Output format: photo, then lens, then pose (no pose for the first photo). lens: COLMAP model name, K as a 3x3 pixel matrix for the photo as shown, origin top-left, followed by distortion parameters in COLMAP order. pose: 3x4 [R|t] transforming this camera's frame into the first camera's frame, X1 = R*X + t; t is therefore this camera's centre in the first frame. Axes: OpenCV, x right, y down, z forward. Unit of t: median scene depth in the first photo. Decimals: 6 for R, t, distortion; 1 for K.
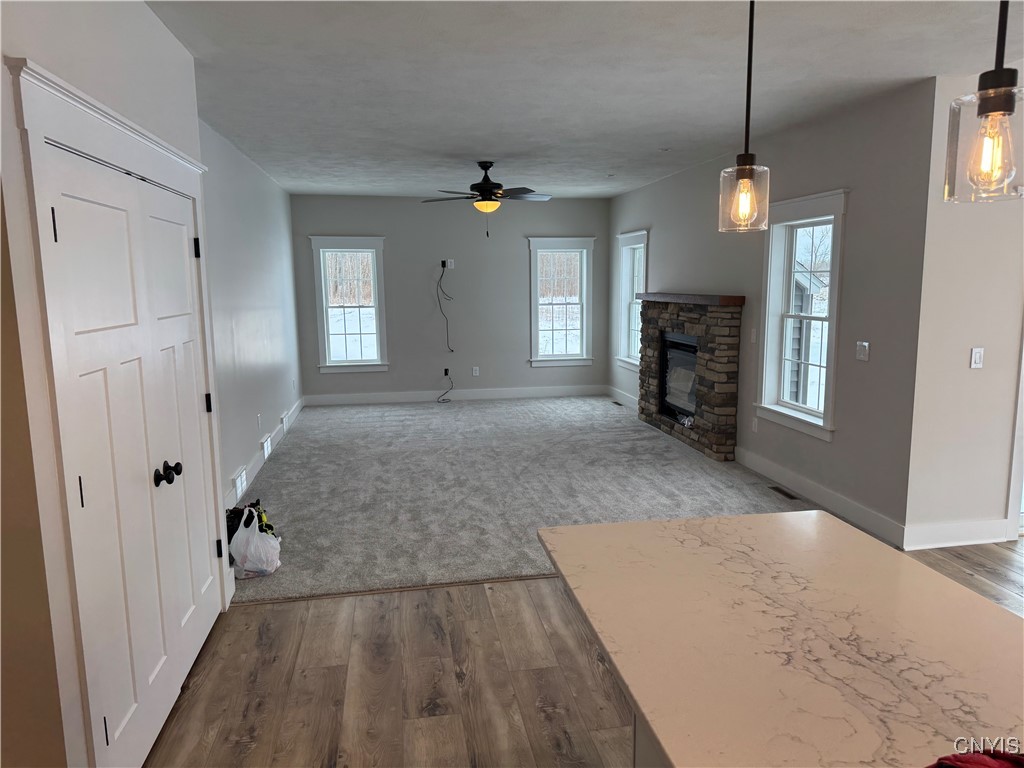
lens RADIAL K [[730.4, 0, 513.4], [0, 730.4, 373.1], [0, 0, 1]] dist [0.096918, -0.109216]
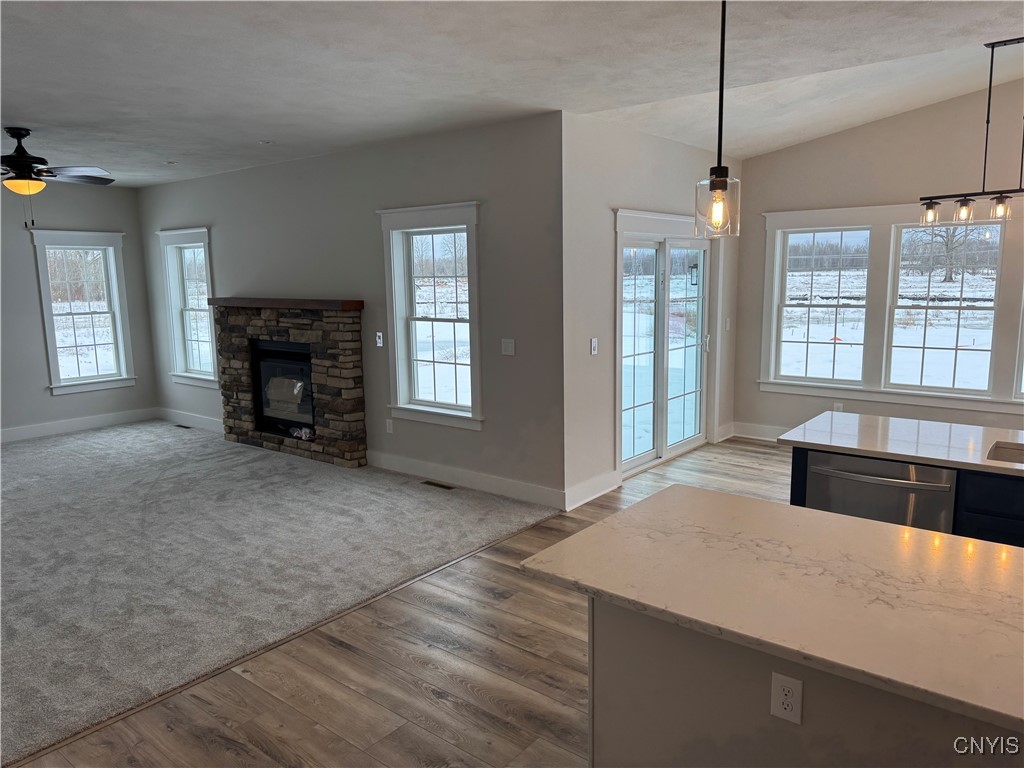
lens RADIAL K [[730.4, 0, 525.0], [0, 730.4, 369.7], [0, 0, 1]] dist [0.096918, -0.109216]
pose [[0.747552, -0.085468, 0.658682, -0.200829], [0.091706, 0.995470, 0.025090, -0.016366], [-0.657842, 0.041649, 0.752003, 0.117905]]
